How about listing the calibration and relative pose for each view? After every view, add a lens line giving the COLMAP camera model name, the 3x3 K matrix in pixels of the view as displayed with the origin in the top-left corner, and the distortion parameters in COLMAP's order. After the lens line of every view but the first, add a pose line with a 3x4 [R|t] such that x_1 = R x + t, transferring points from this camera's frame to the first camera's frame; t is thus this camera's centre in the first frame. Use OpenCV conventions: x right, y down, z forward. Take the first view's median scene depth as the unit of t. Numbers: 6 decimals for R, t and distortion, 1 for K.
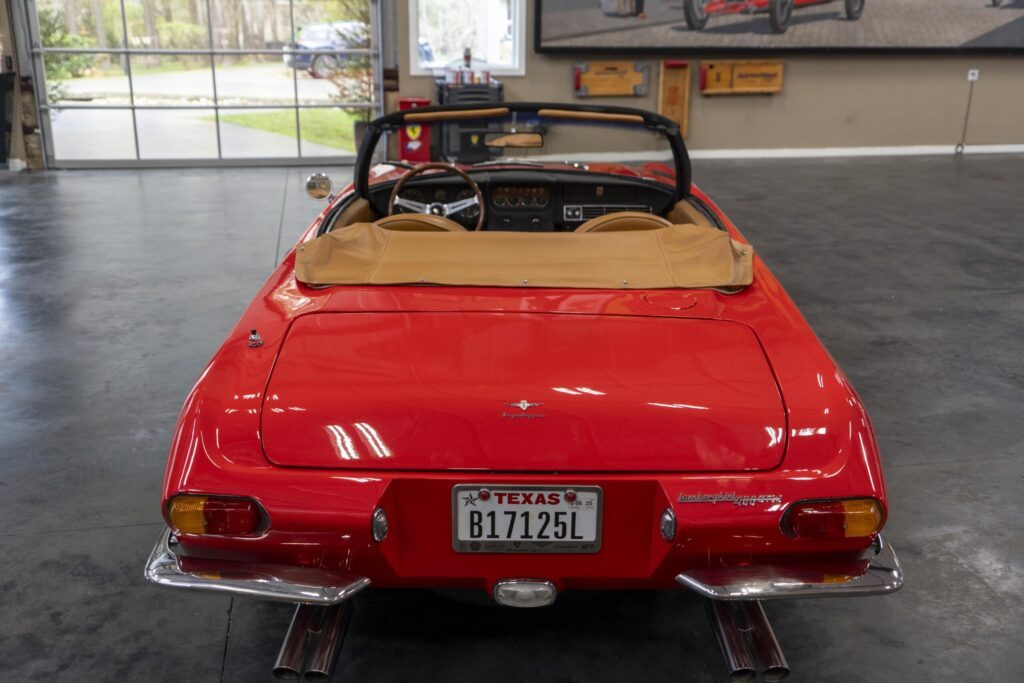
lens RADIAL K [[1036.4, 0, 511.3], [0, 1036.4, 343.8], [0, 0, 1]] dist [0.038055, 0.000000]
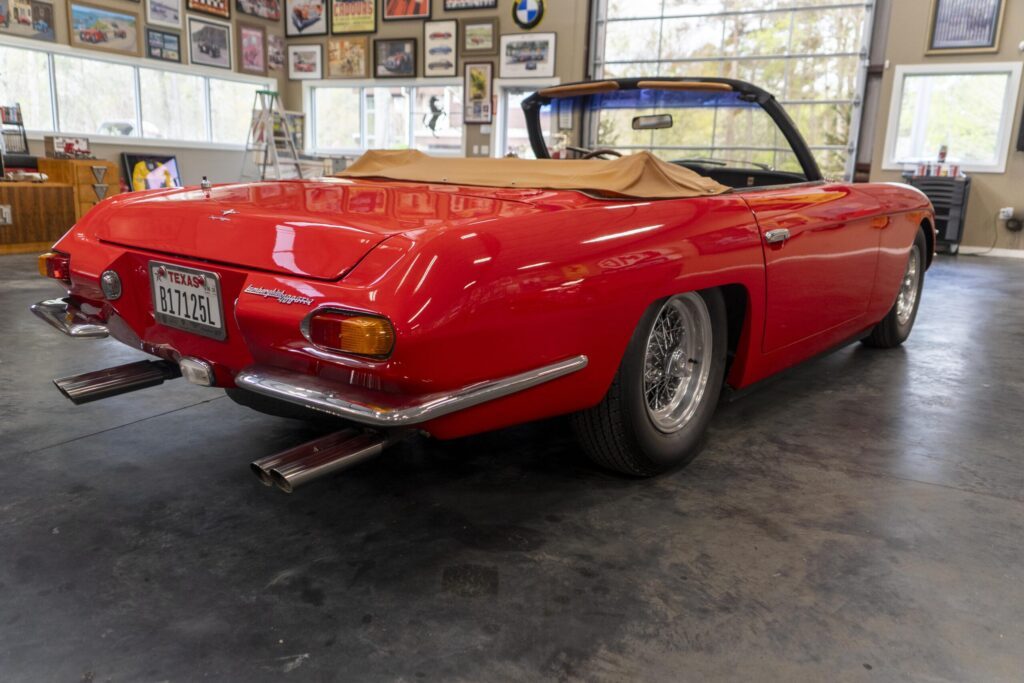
lens RADIAL K [[818.2, 0, 508.3], [0, 818.2, 344.9], [0, 0, 1]] dist [0.014439, 0.009364]
pose [[0.779459, 0.154329, -0.607146, 0.328942], [-0.209991, 0.977475, -0.021126, 0.061989], [0.590209, 0.143962, 0.794310, 0.187304]]
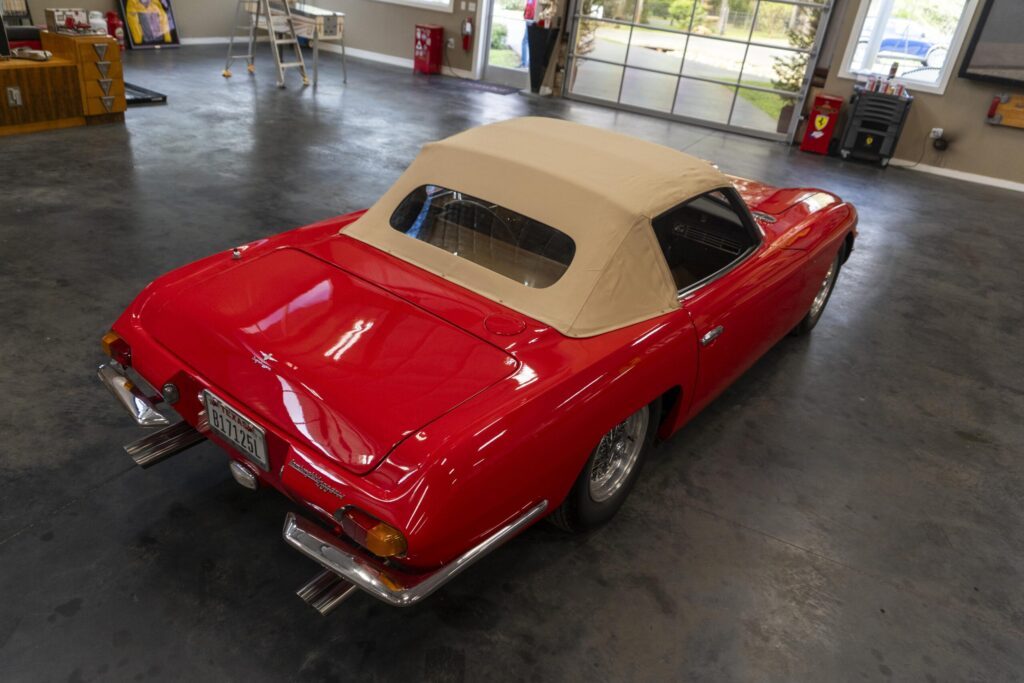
lens RADIAL K [[737.9, 0, 510.8], [0, 737.9, 342.9], [0, 0, 1]] dist [-0.005747, 0.005734]
pose [[0.787605, 0.360705, -0.499570, 0.304167], [-0.285352, 0.932090, 0.223122, -0.111260], [0.546125, -0.033179, 0.837046, 0.135592]]
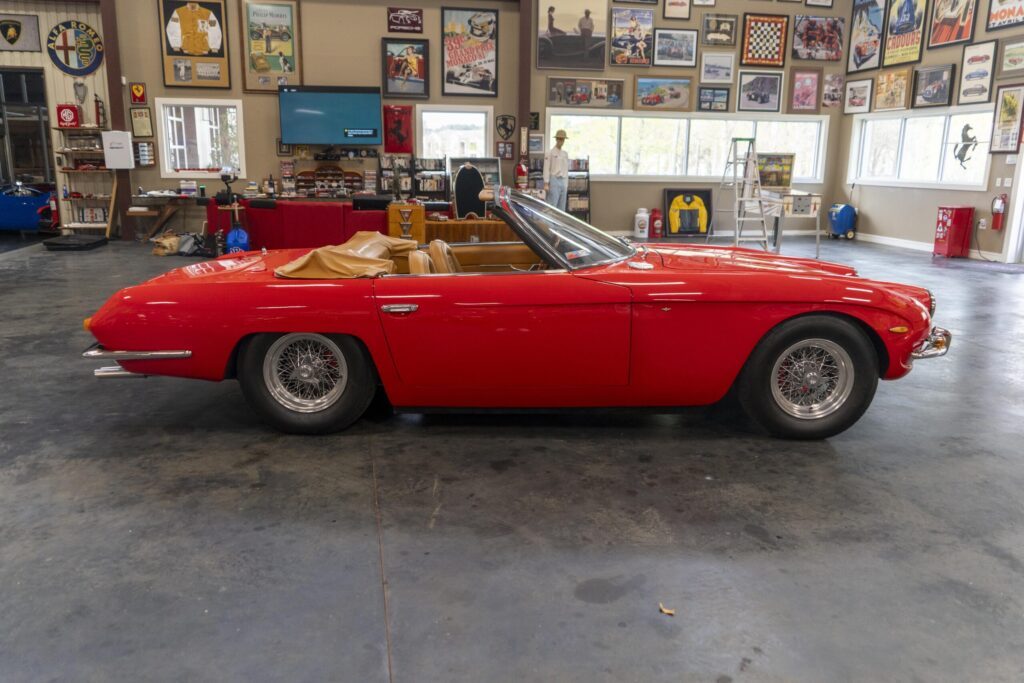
lens RADIAL K [[798.7, 0, 504.9], [0, 798.7, 341.4], [0, 0, 1]] dist [0.001552, 0.006467]
pose [[0.002567, 0.220274, -0.975435, 0.831476], [-0.299494, 0.930832, 0.209414, -0.184660], [0.954095, 0.291600, 0.068360, 0.685678]]
